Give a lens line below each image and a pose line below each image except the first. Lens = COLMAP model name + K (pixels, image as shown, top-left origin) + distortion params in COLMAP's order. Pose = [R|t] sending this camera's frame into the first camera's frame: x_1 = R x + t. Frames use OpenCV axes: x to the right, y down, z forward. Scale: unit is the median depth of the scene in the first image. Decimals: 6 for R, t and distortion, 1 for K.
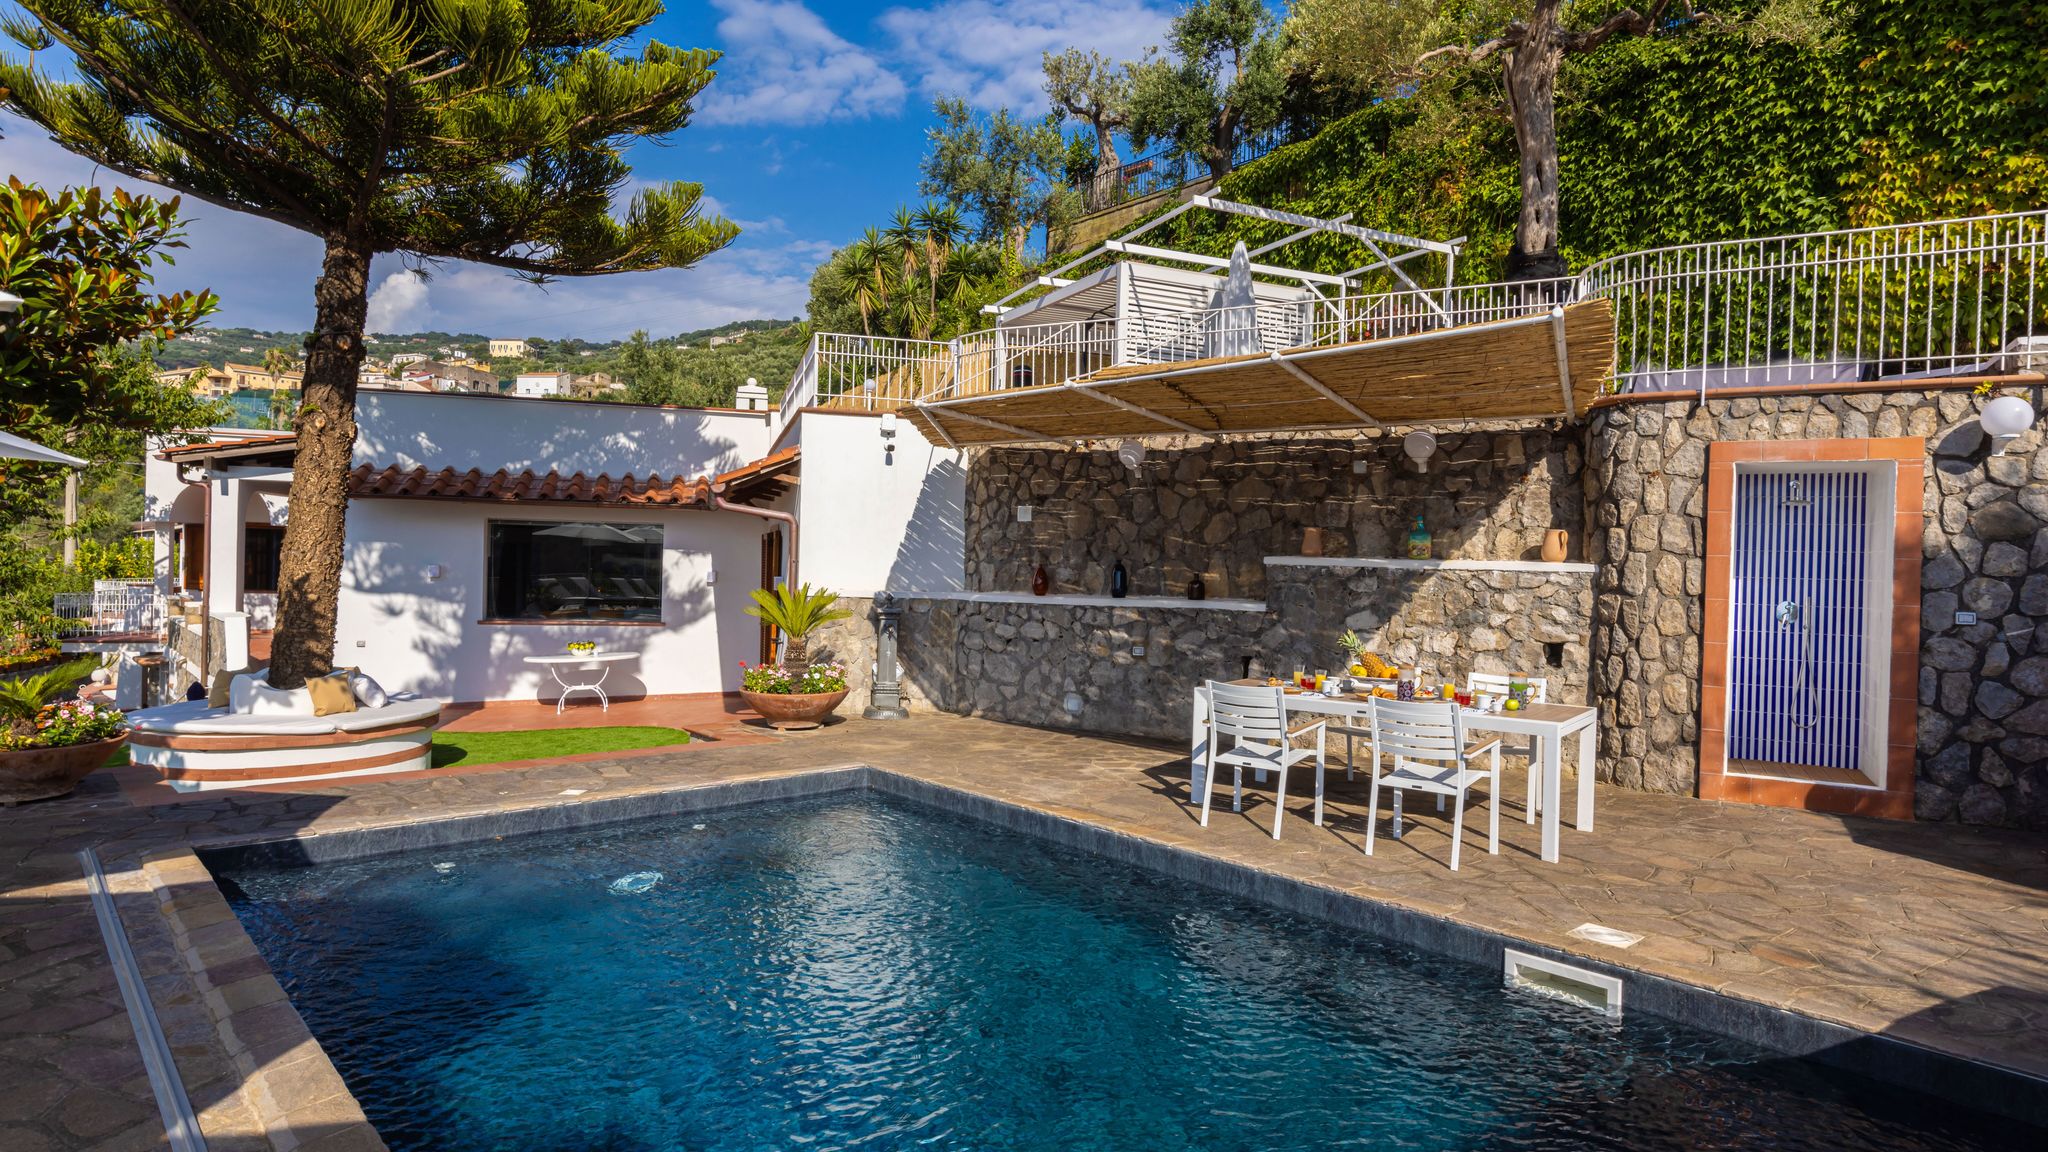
lens RADIAL K [[1139.2, 0, 1029.5], [0, 1139.2, 573.7], [0, 0, 1]] dist [0.012667, 0.000033]
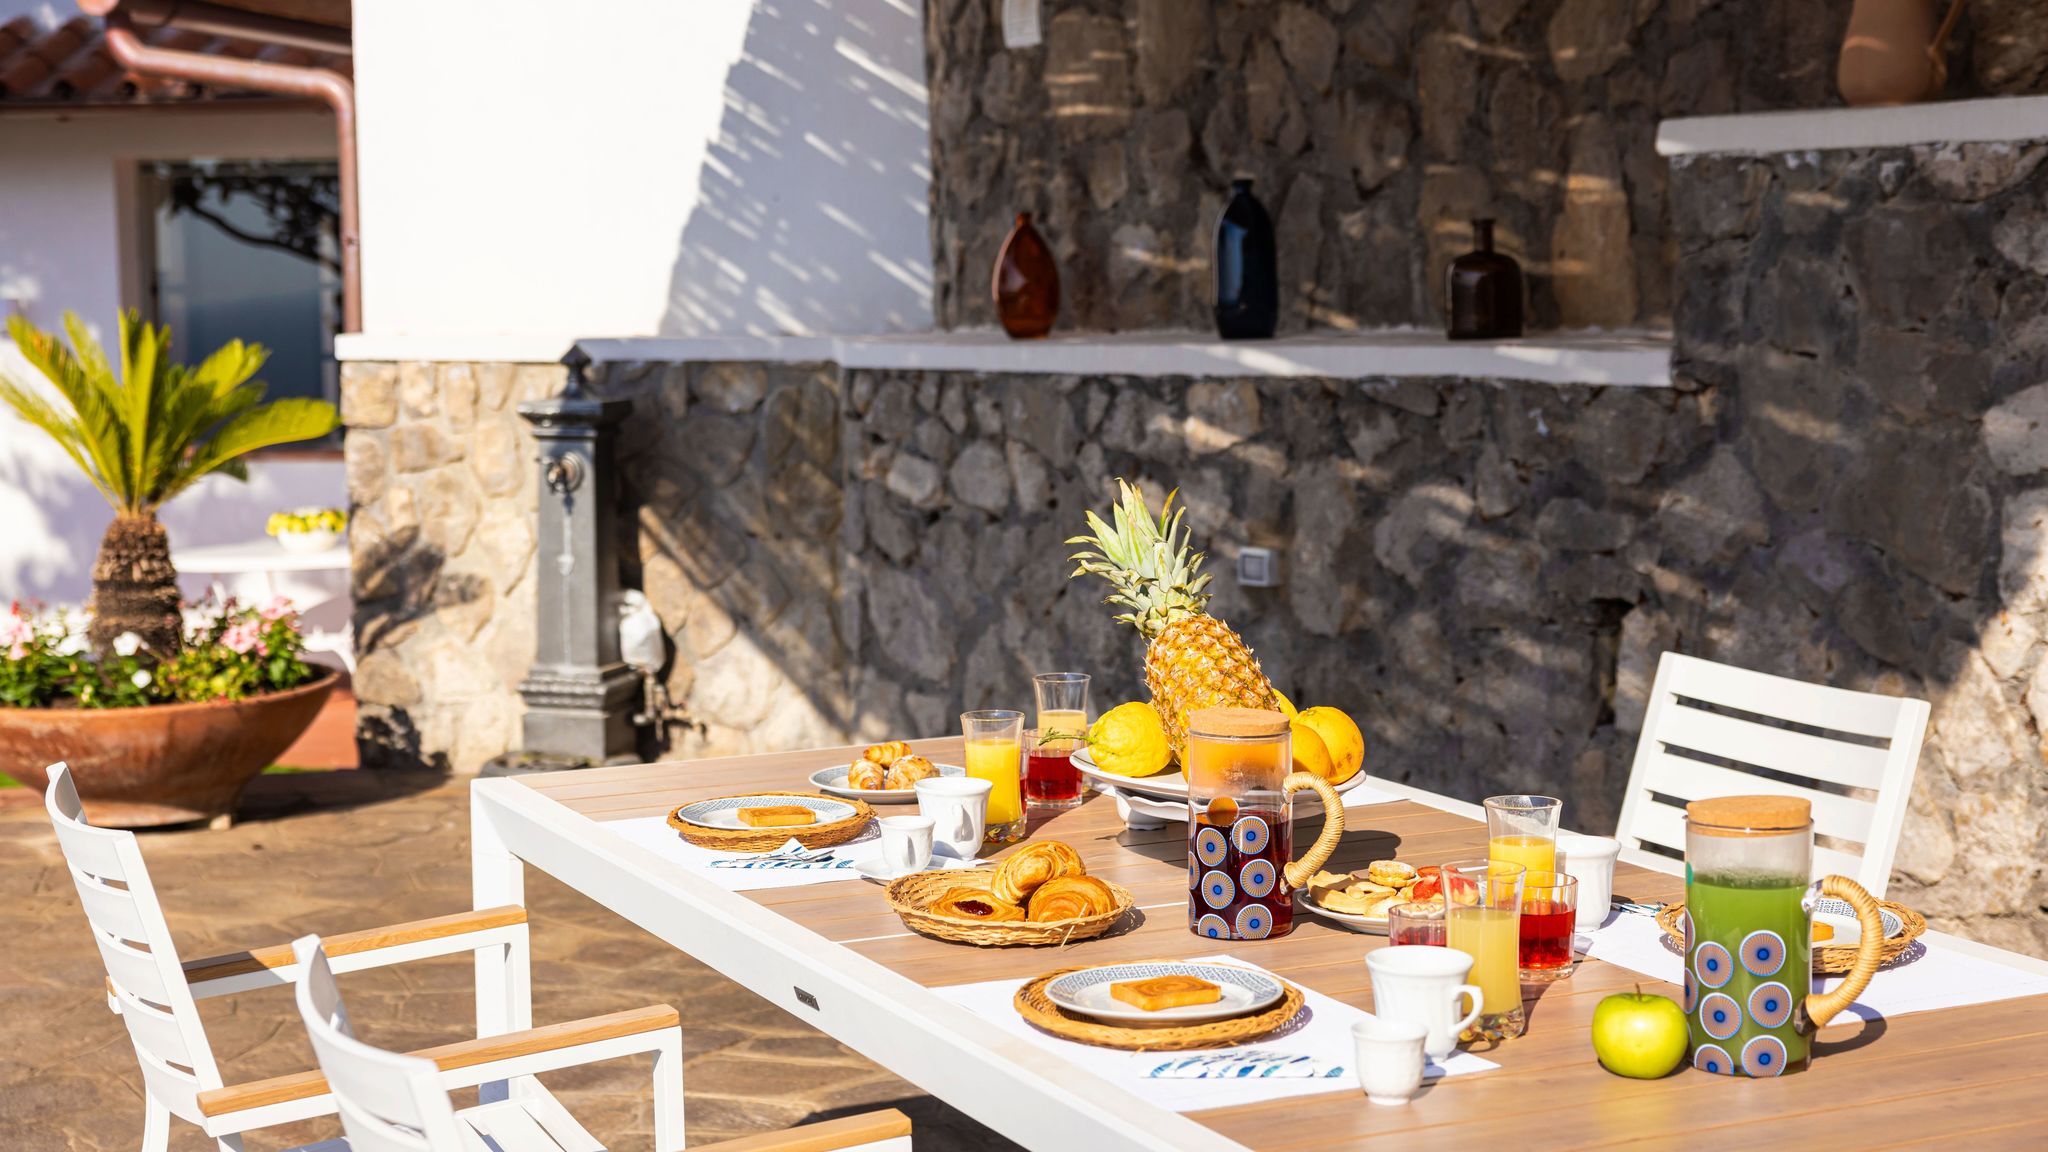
lens RADIAL K [[3083.9, 0, 1023.5], [0, 3083.9, 575.9], [0, 0, 1]] dist [0.026693, 0.000000]
pose [[0.884176, 0.016531, -0.466862, 0.354354], [0.019278, 0.997231, 0.071821, 0.024231], [0.466757, -0.072502, 0.881409, 0.436826]]
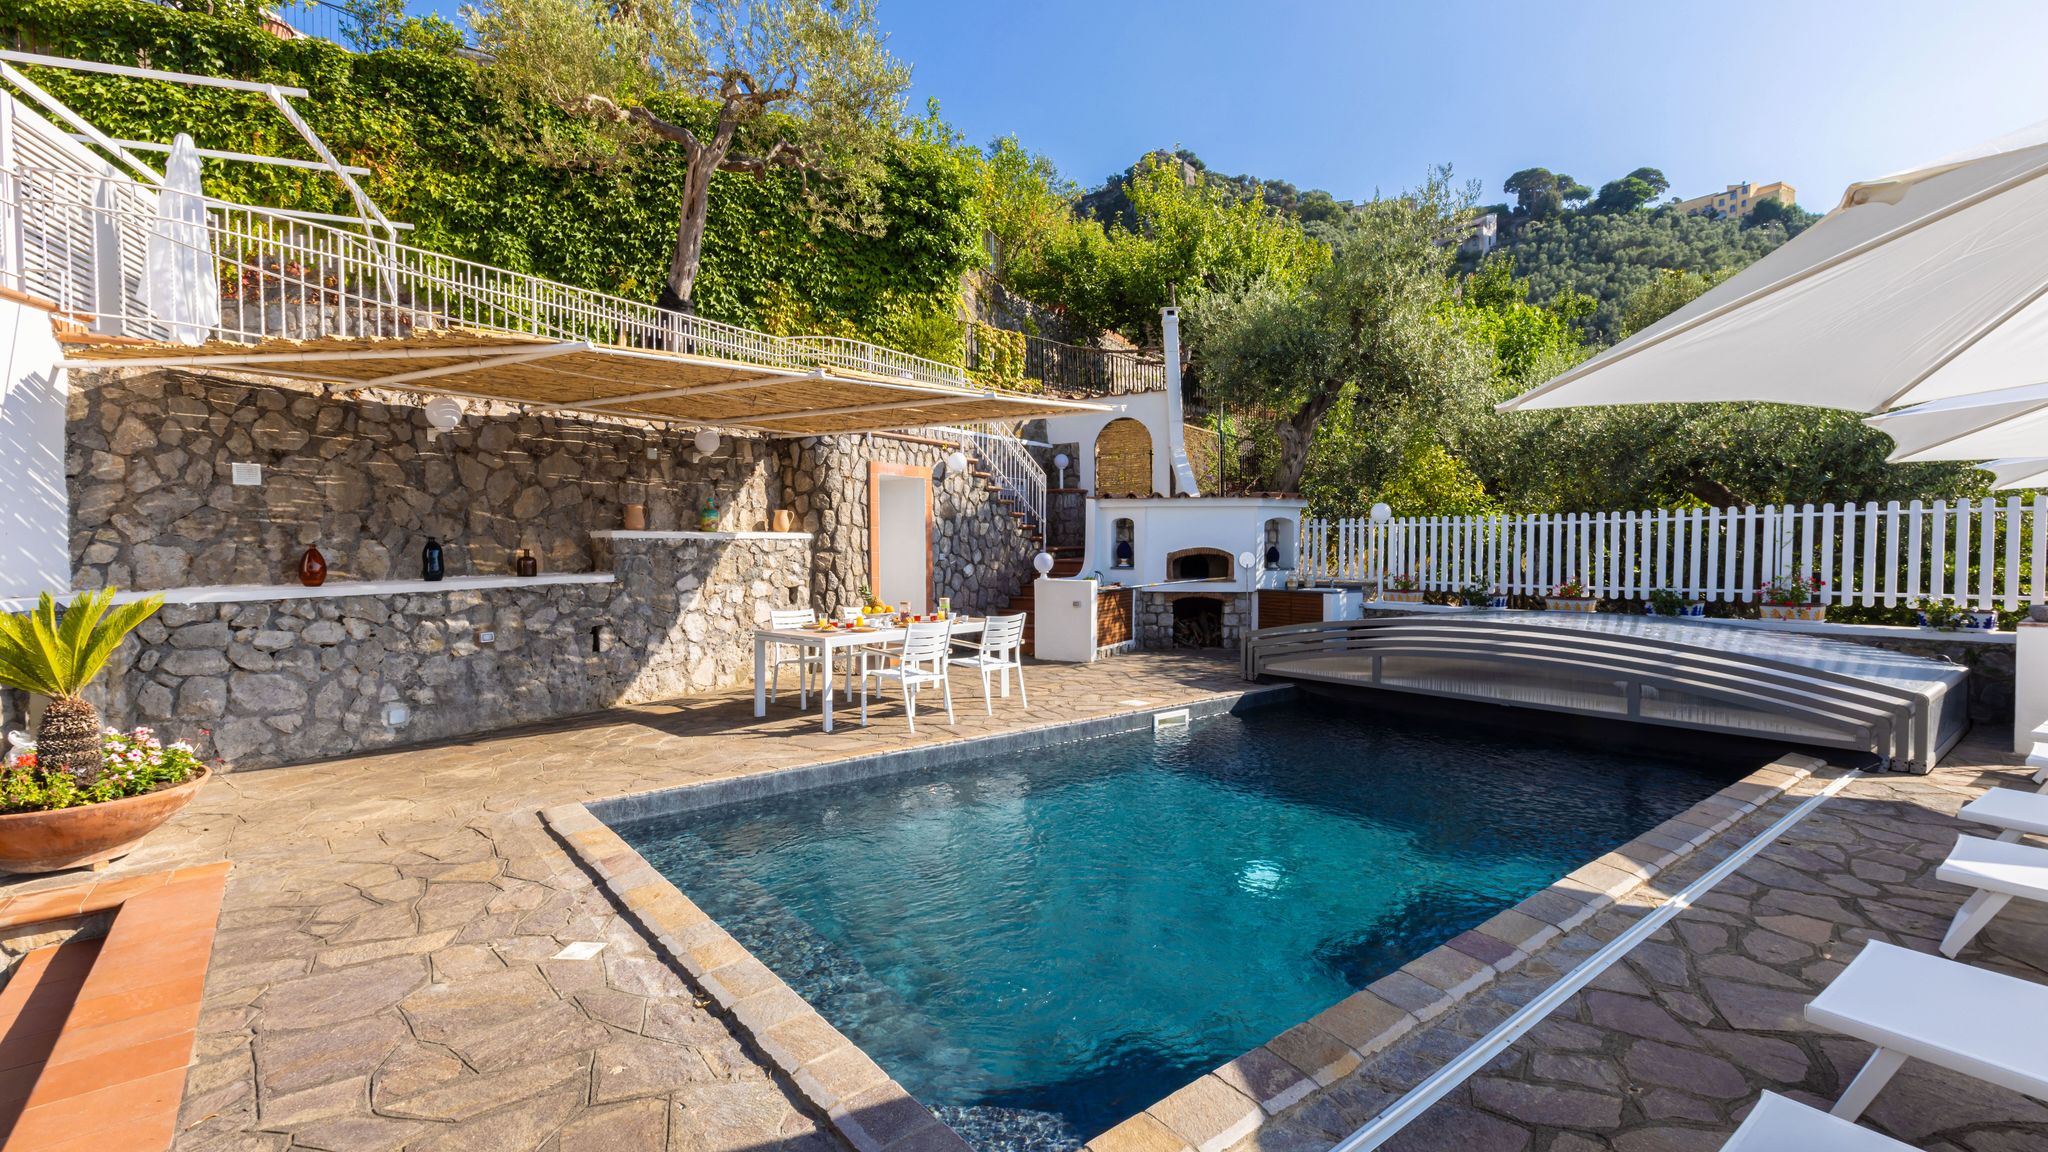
lens RADIAL K [[913.0, 0, 1018.4], [0, 913.0, 576.0], [0, 0, 1]] dist [-0.003248, -0.001390]
pose [[0.073171, -0.058765, 0.995587, -0.601892], [0.021619, 0.998121, 0.057326, -0.013215], [-0.997085, 0.017329, 0.074304, 0.539170]]
